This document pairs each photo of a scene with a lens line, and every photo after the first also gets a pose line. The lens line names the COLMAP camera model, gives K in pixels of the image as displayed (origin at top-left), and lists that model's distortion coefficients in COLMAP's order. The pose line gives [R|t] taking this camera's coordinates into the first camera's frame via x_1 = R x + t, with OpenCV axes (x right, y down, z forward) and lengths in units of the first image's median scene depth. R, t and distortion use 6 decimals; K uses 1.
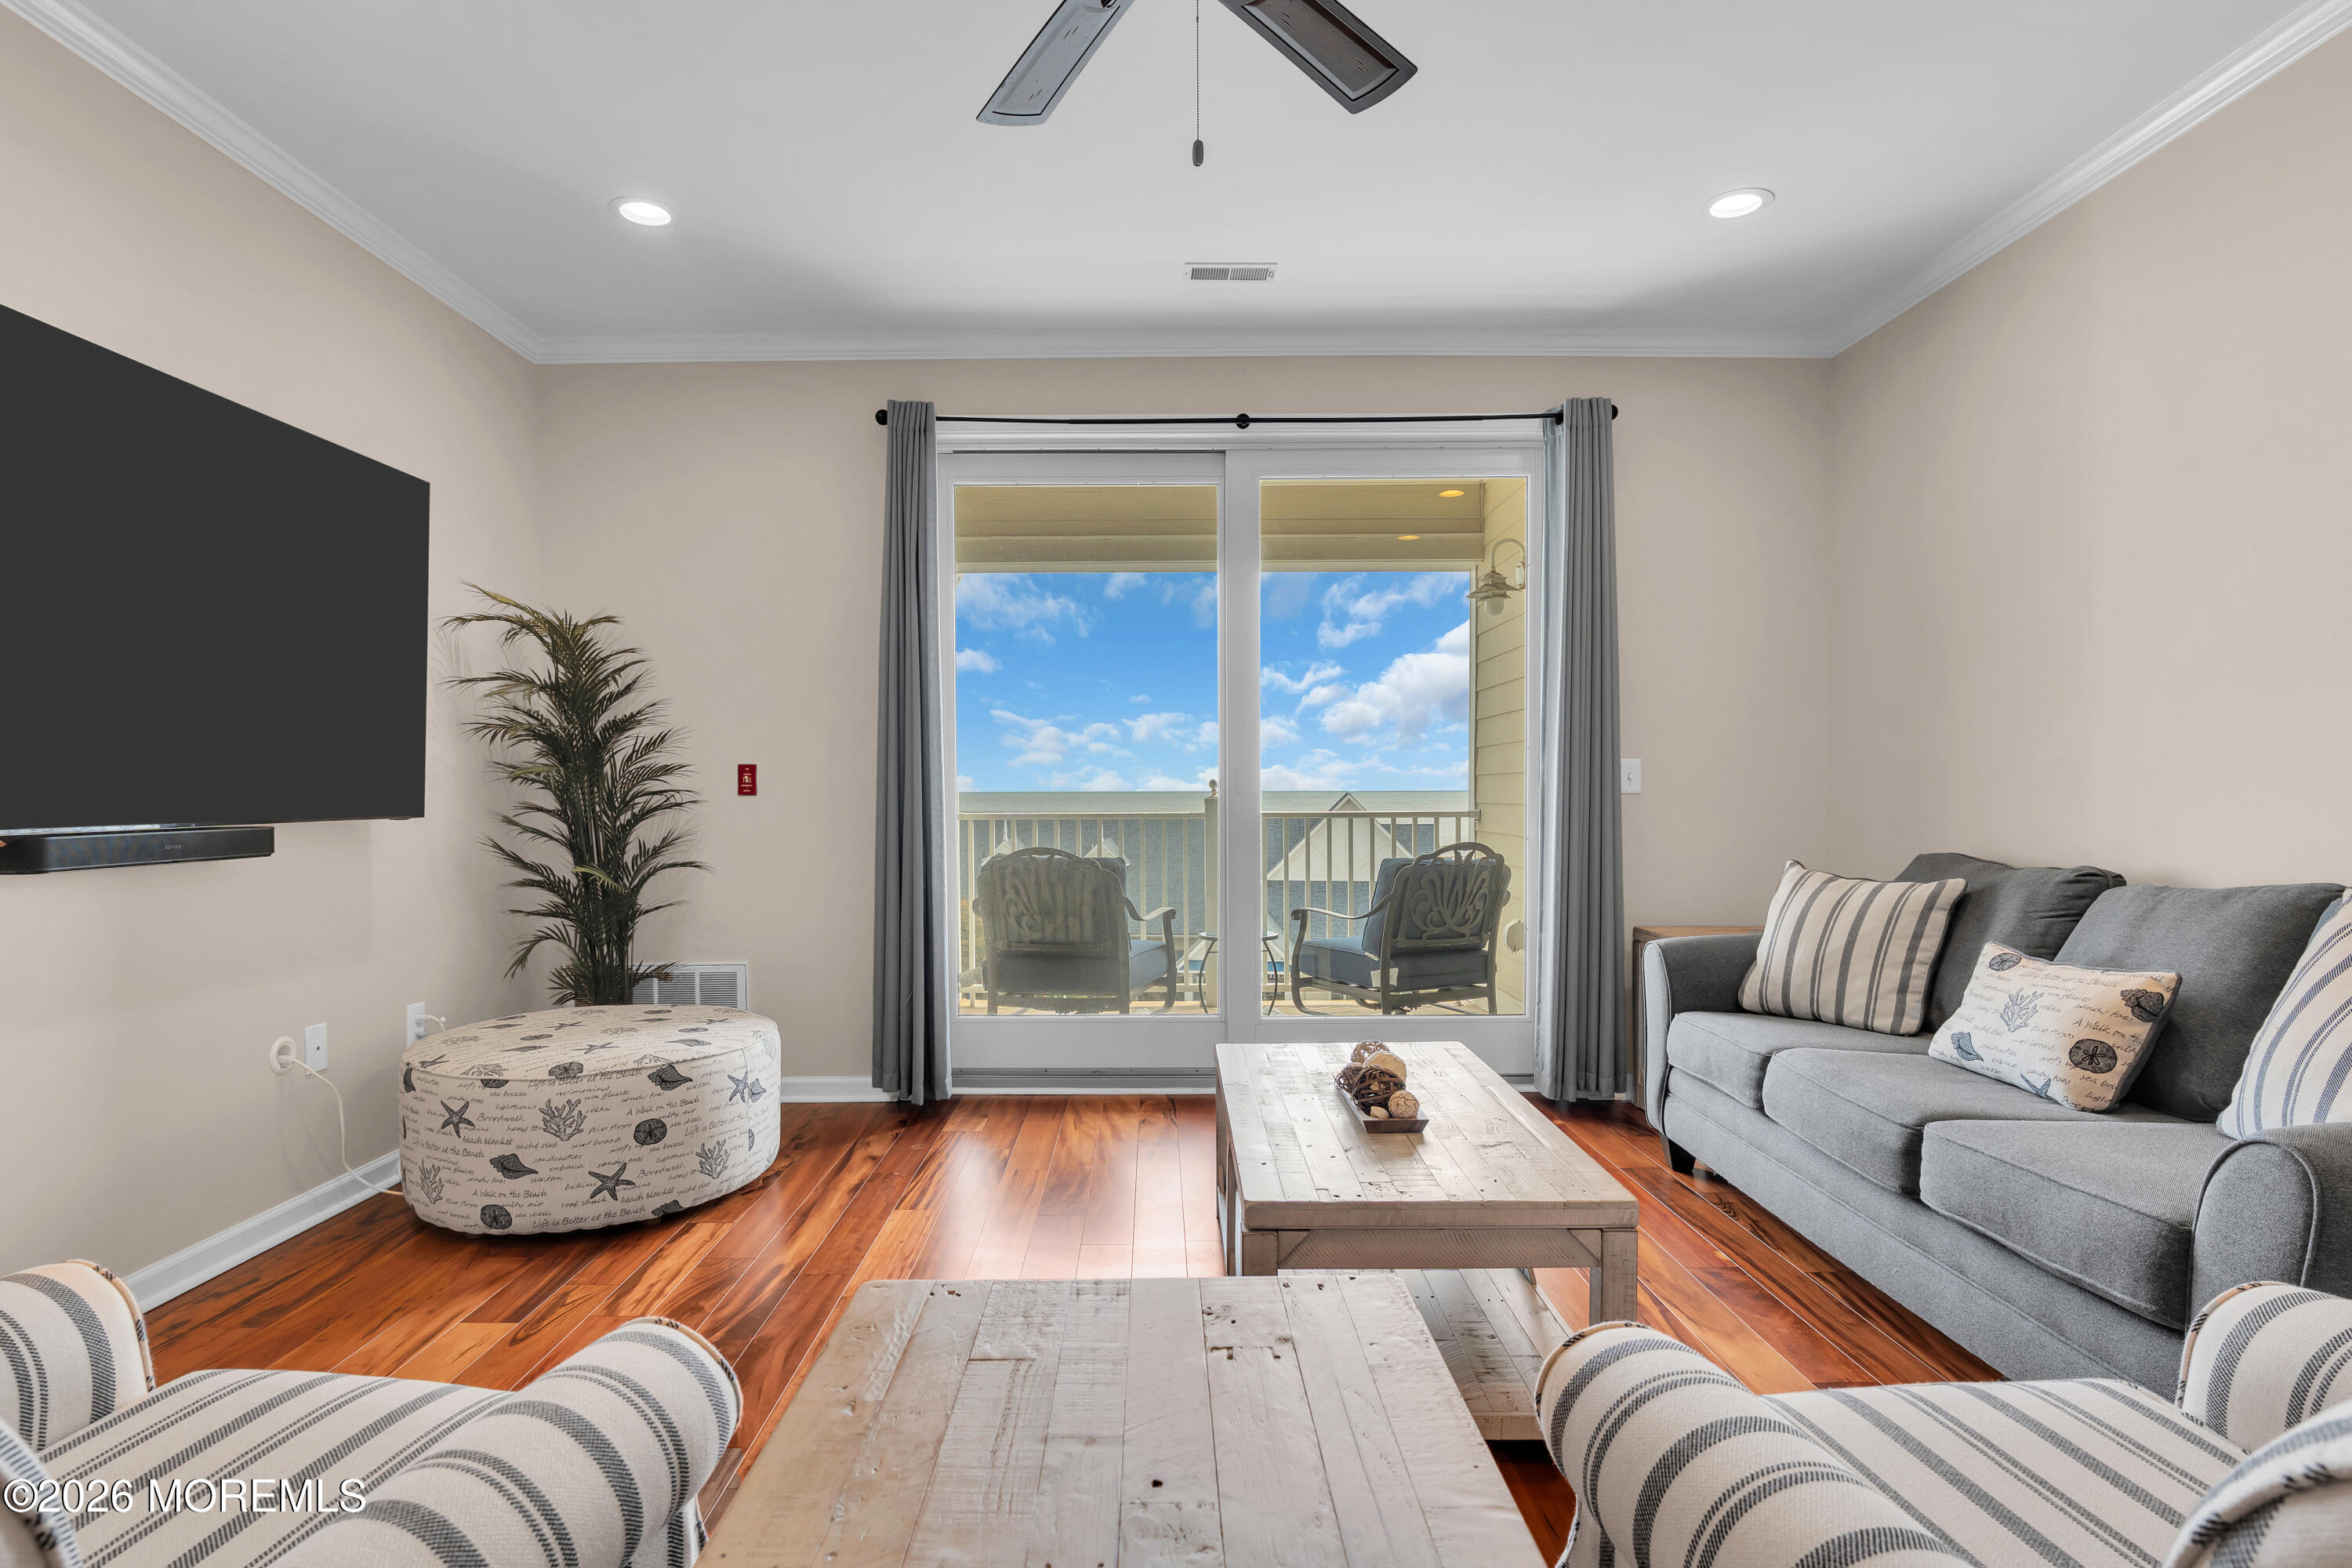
lens RADIAL K [[1179.1, 0, 1145.1], [0, 1179.1, 833.8], [0, 0, 1]] dist [-0.011384, 0.000545]
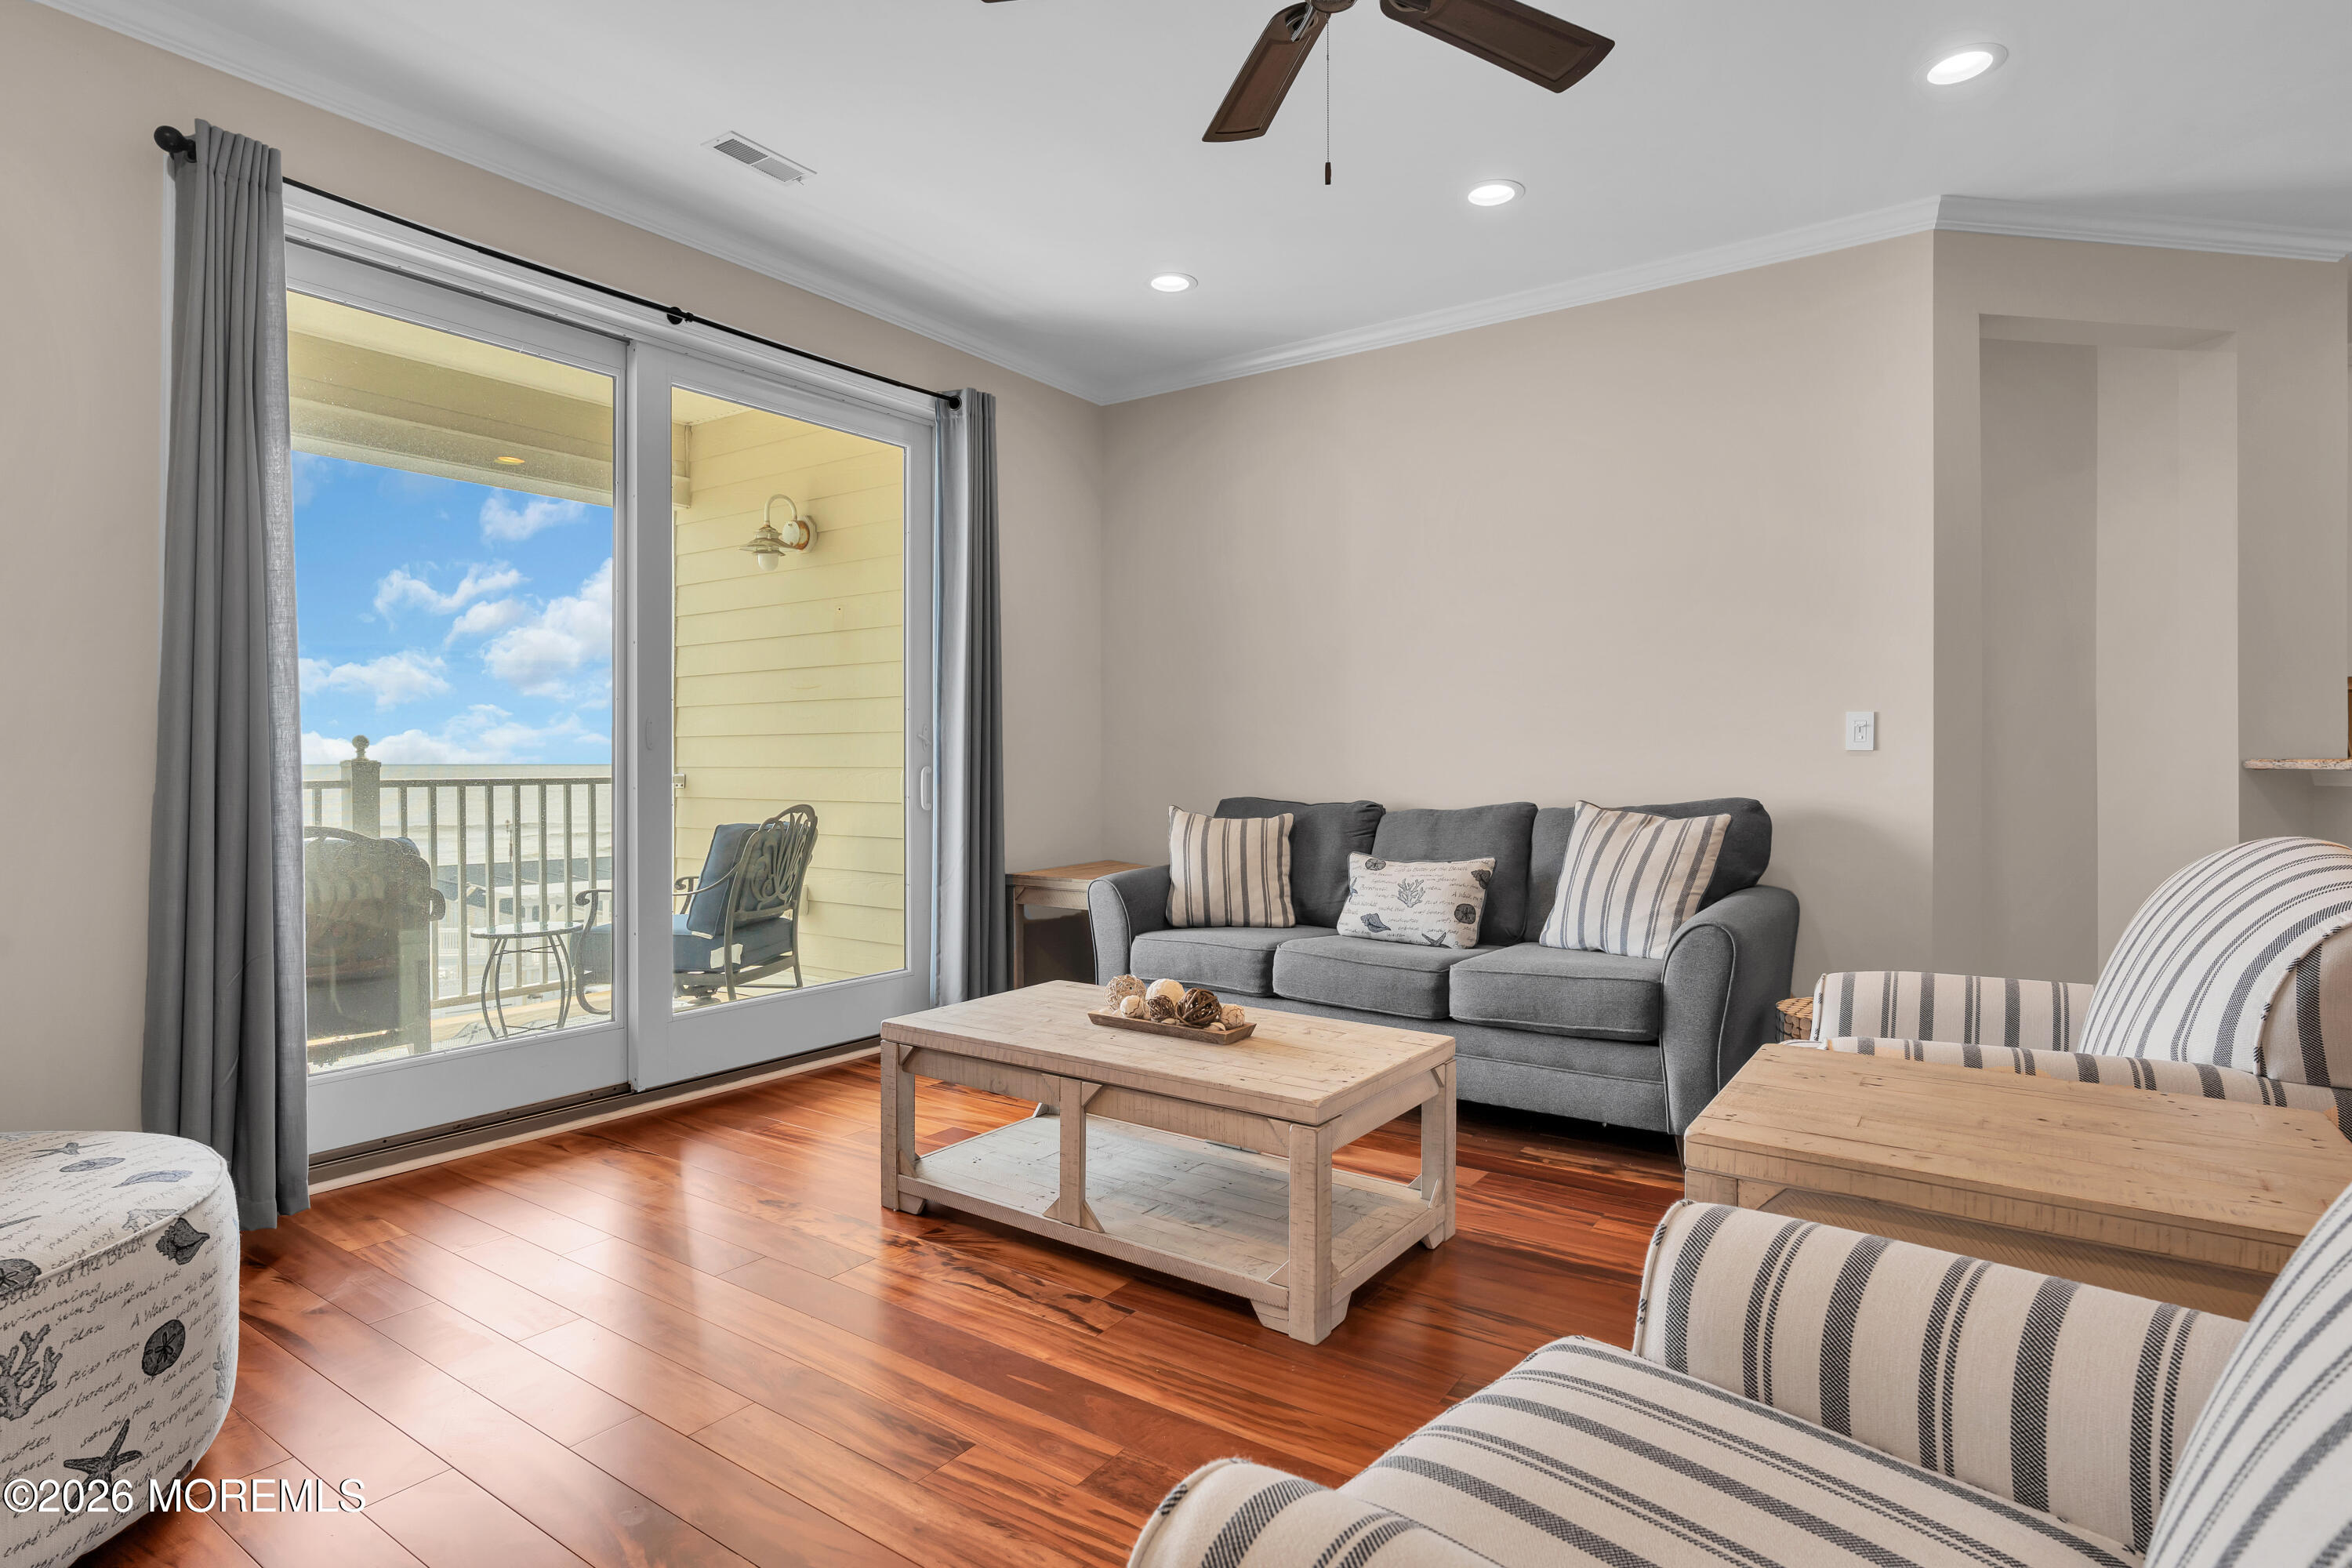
lens RADIAL K [[1238.1, 0, 1177.5], [0, 1238.1, 773.4], [0, 0, 1]] dist [-0.000296, 0.000947]
pose [[0.569863, -0.005217, 0.821723, -0.490993], [0.028816, 0.999492, -0.013638, 0.005687], [-0.821234, 0.031450, 0.569724, 0.215092]]
